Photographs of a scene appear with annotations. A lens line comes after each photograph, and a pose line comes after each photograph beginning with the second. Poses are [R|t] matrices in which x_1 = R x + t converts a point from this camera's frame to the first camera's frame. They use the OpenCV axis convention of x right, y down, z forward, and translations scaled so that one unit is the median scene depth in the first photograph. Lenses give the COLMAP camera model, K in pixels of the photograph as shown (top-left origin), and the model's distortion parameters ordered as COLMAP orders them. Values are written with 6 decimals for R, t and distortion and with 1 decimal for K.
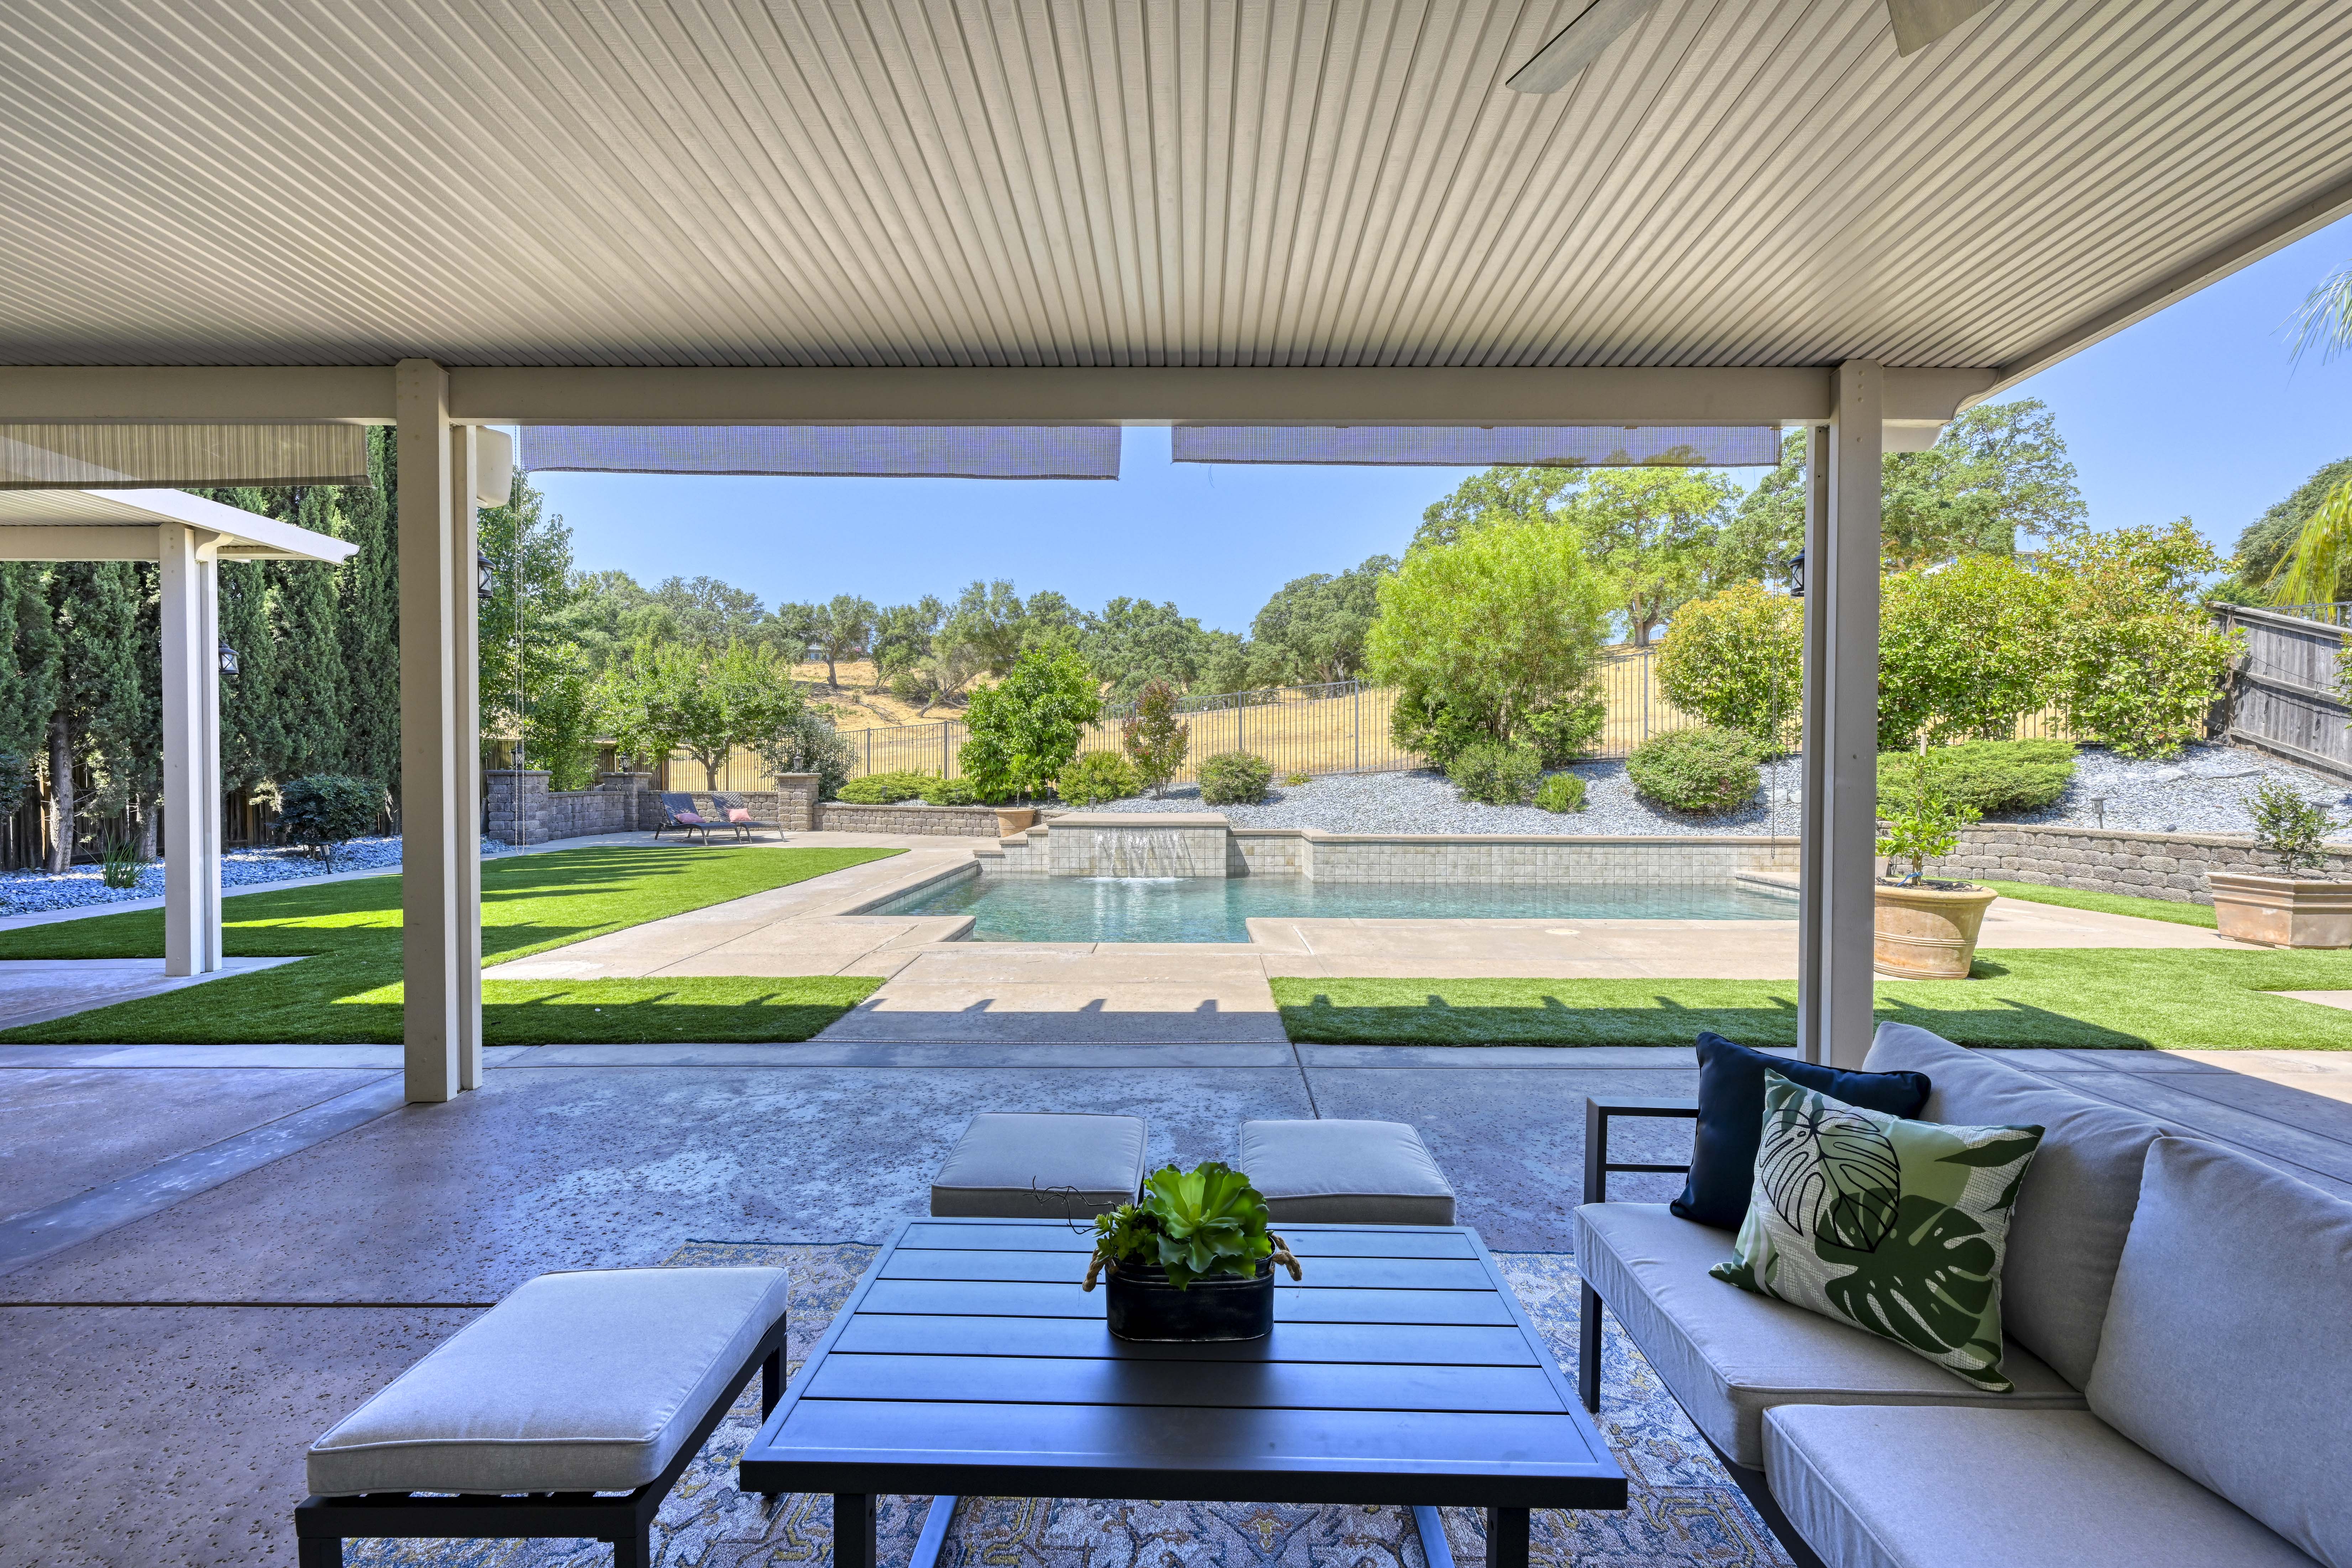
lens RADIAL K [[931.1, 0, 1183.0], [0, 931.1, 788.8], [0, 0, 1]] dist [-0.001980, -0.000214]
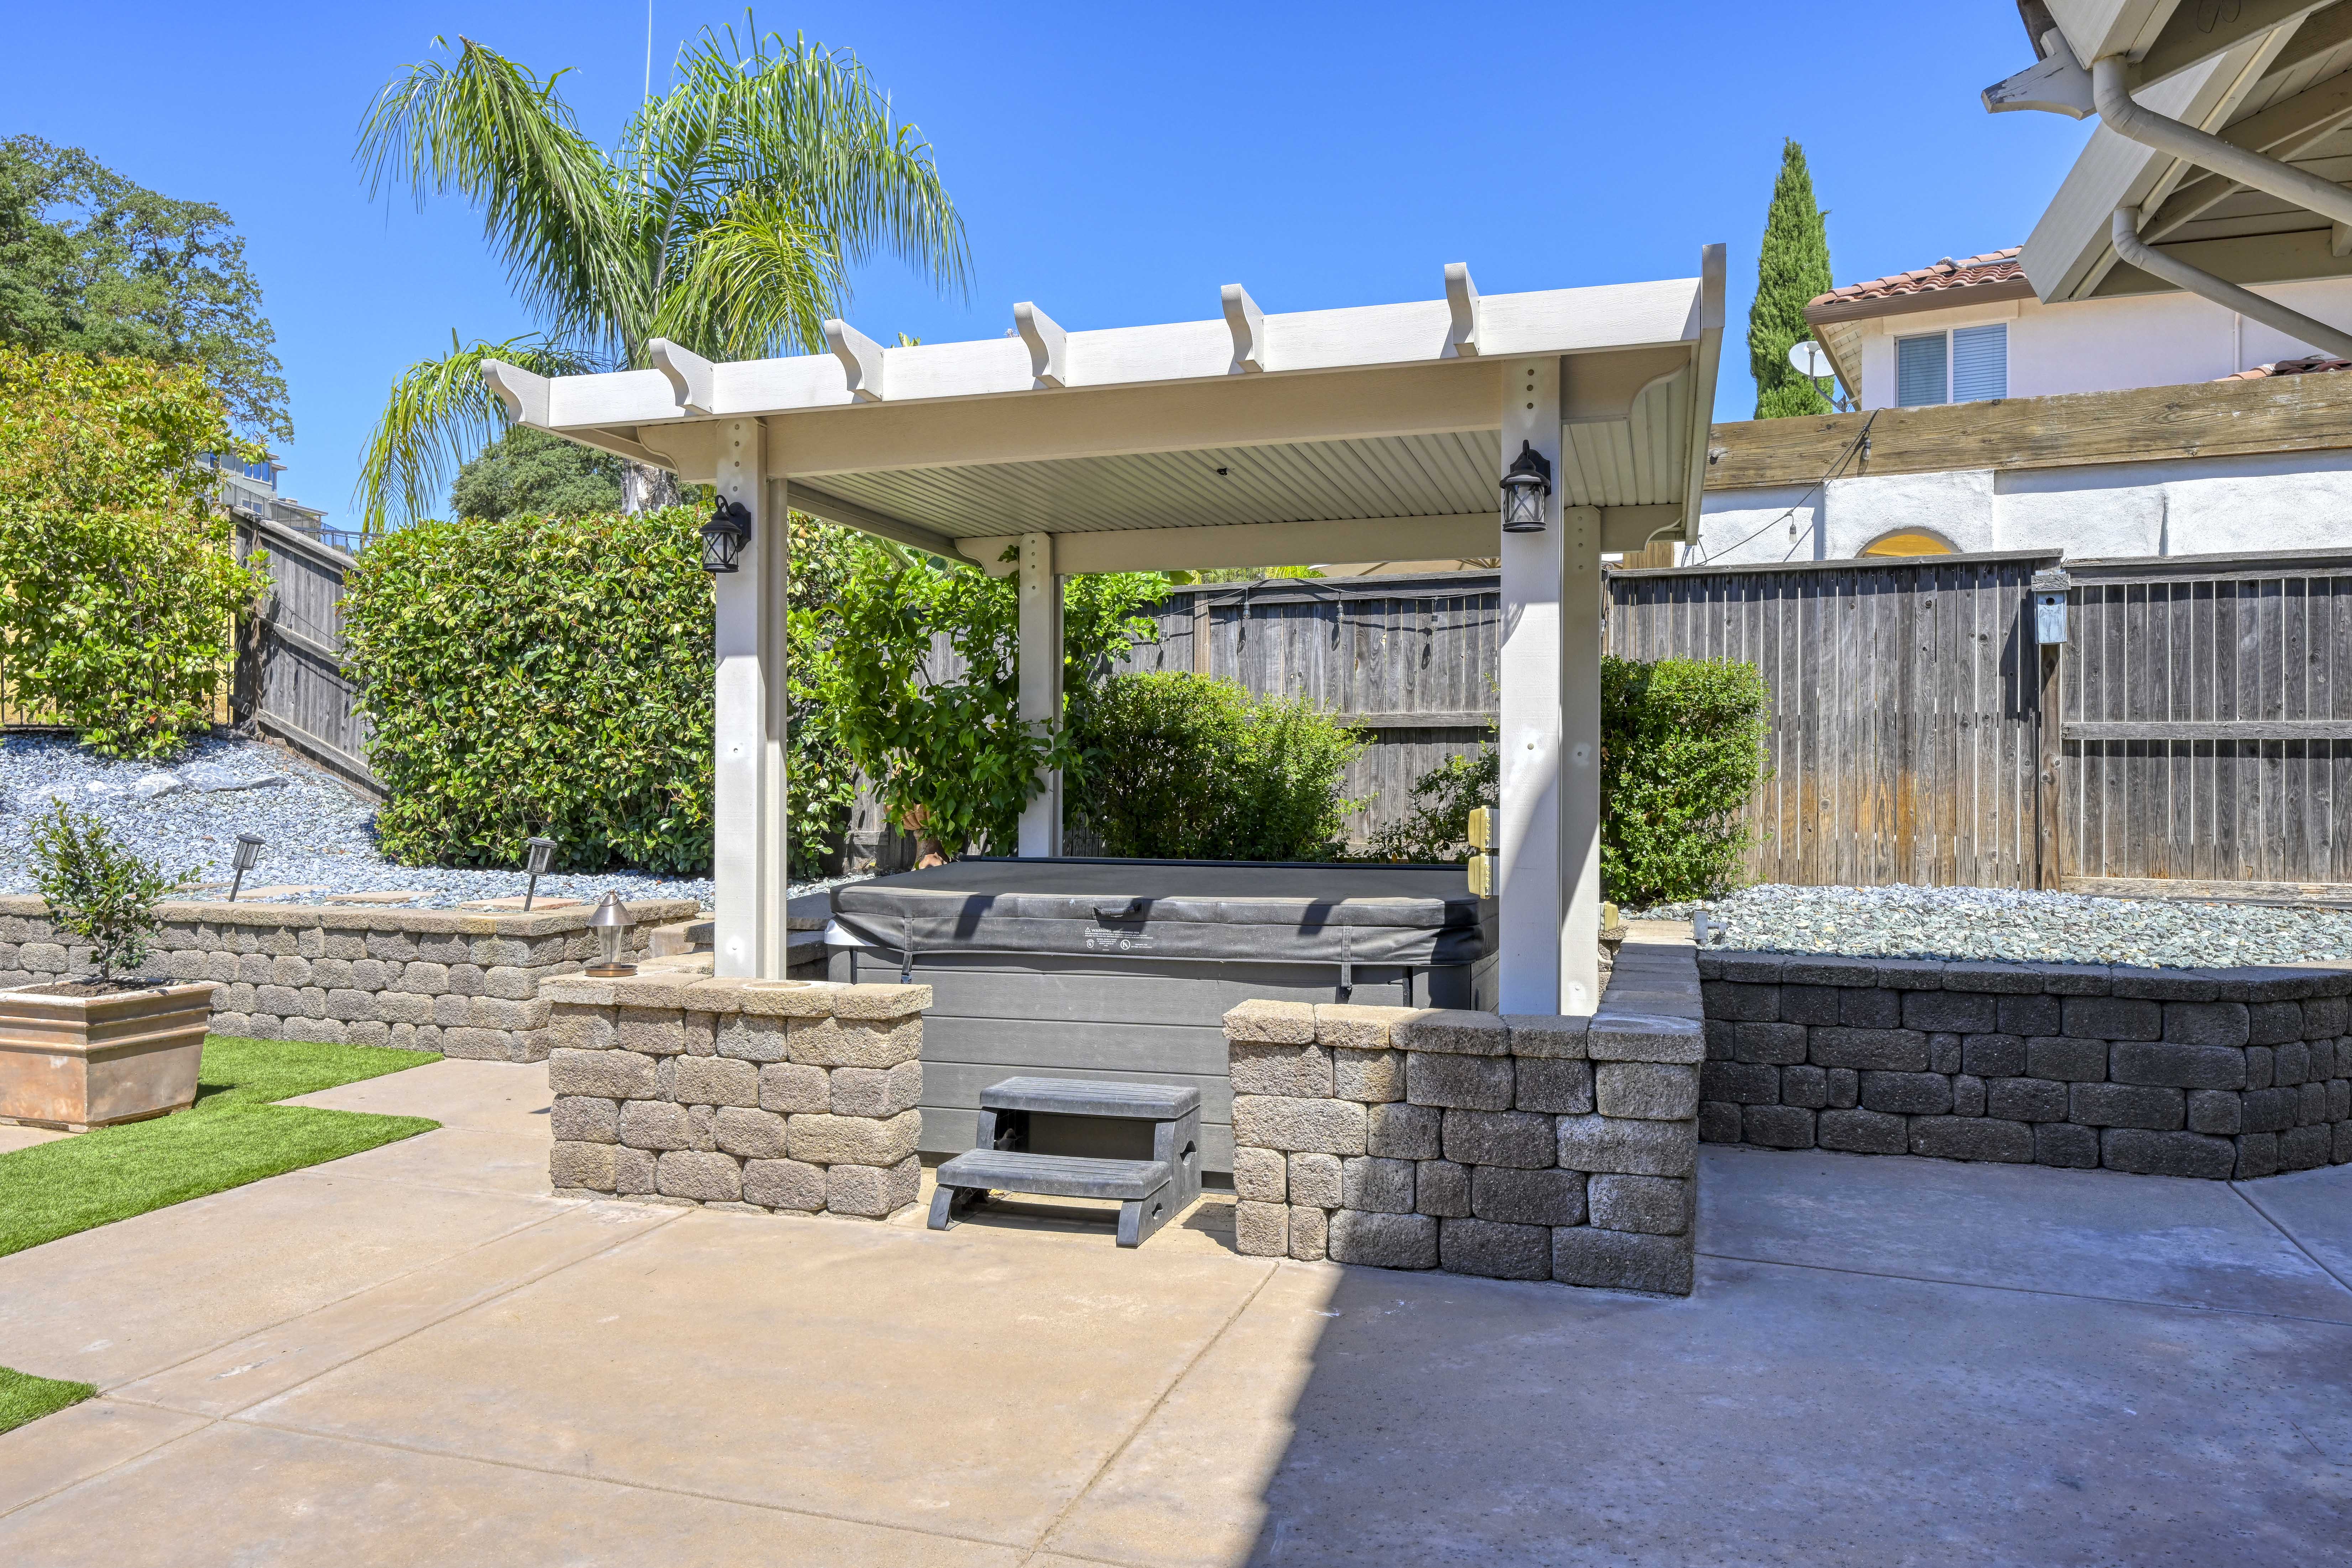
lens RADIAL K [[1552.5, 0, 1174.5], [0, 1552.5, 781.5], [0, 0, 1]] dist [-0.001480, -0.000374]
pose [[0.306529, -0.000603, 0.951861, 0.320504], [0.010491, 0.999941, -0.002745, -0.007957], [-0.951804, 0.010828, 0.306517, 0.088732]]
